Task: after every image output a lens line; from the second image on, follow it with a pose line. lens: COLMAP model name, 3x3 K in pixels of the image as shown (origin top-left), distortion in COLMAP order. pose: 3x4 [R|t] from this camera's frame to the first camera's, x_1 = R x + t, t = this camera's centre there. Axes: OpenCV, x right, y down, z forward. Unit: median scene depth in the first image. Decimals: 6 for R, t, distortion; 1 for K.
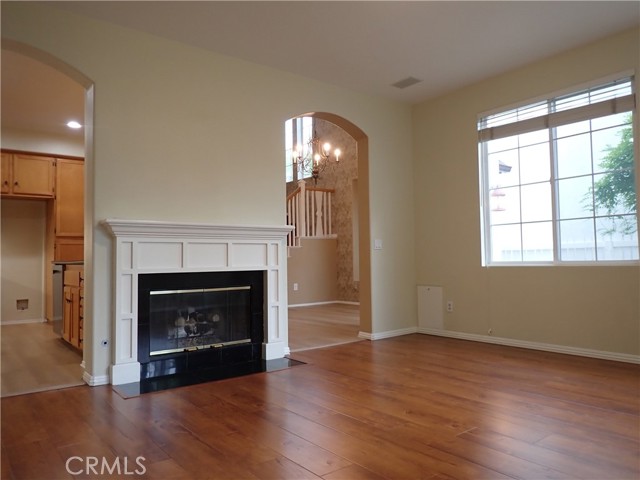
lens RADIAL K [[478.0, 0, 320.0], [0, 478.0, 240.0], [0, 0, 1]] dist [0.000354, 0.000335]
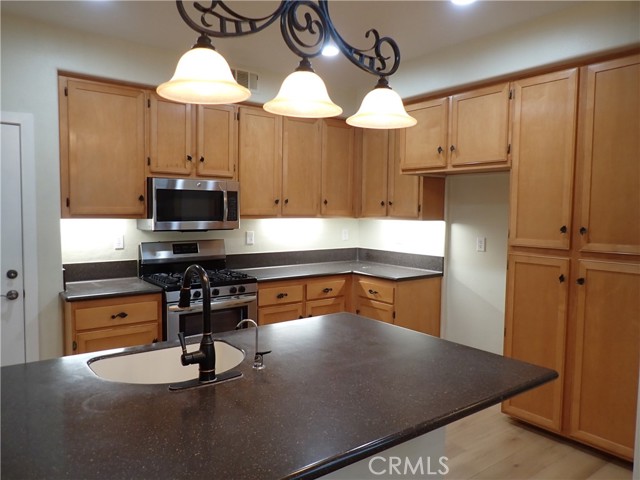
lens RADIAL K [[474.7, 0, 320.0], [0, 474.7, 240.0], [0, 0, 1]] dist [0.000824, 0.004551]
pose [[-0.012653, 0.083873, -0.996396, -0.068164], [0.025828, 0.996171, 0.083526, -0.062333], [0.999586, -0.024678, -0.014771, 0.860860]]
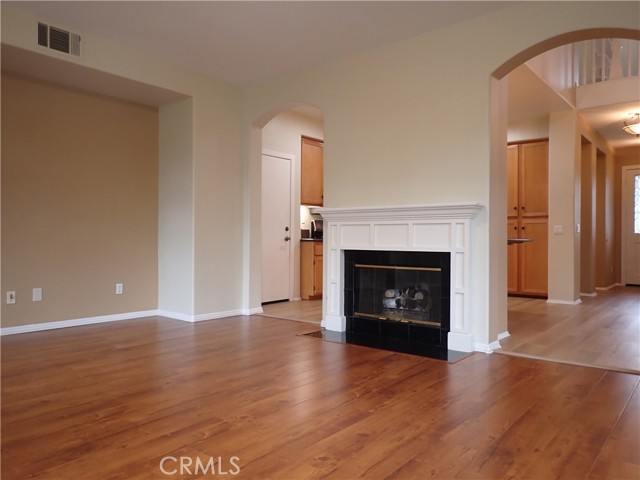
lens RADIAL K [[474.7, 0, 320.0], [0, 474.7, 240.0], [0, 0, 1]] dist [0.000824, 0.004551]
pose [[0.213193, 0.017851, -0.976847, 0.490612], [0.030088, 0.999239, 0.024826, 0.006565], [0.976547, -0.034684, 0.212493, 0.381974]]
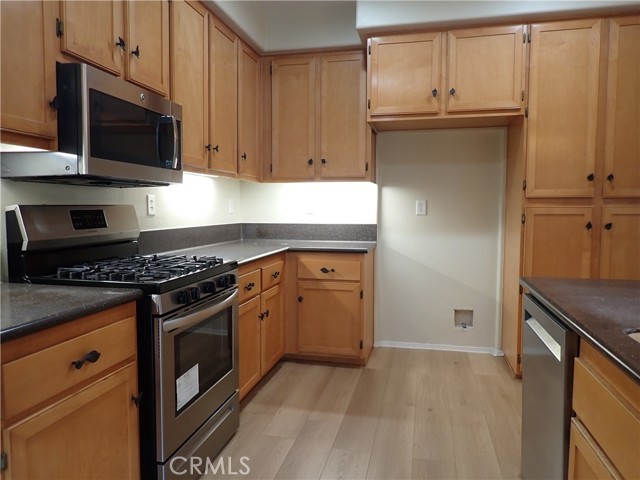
lens RADIAL K [[474.7, 0, 320.0], [0, 474.7, 240.0], [0, 0, 1]] dist [0.000824, 0.004551]
pose [[0.631997, 0.070034, -0.771800, -0.336493], [0.017749, 0.994339, 0.104761, -0.019802], [0.774768, -0.079907, 0.627176, 0.581399]]
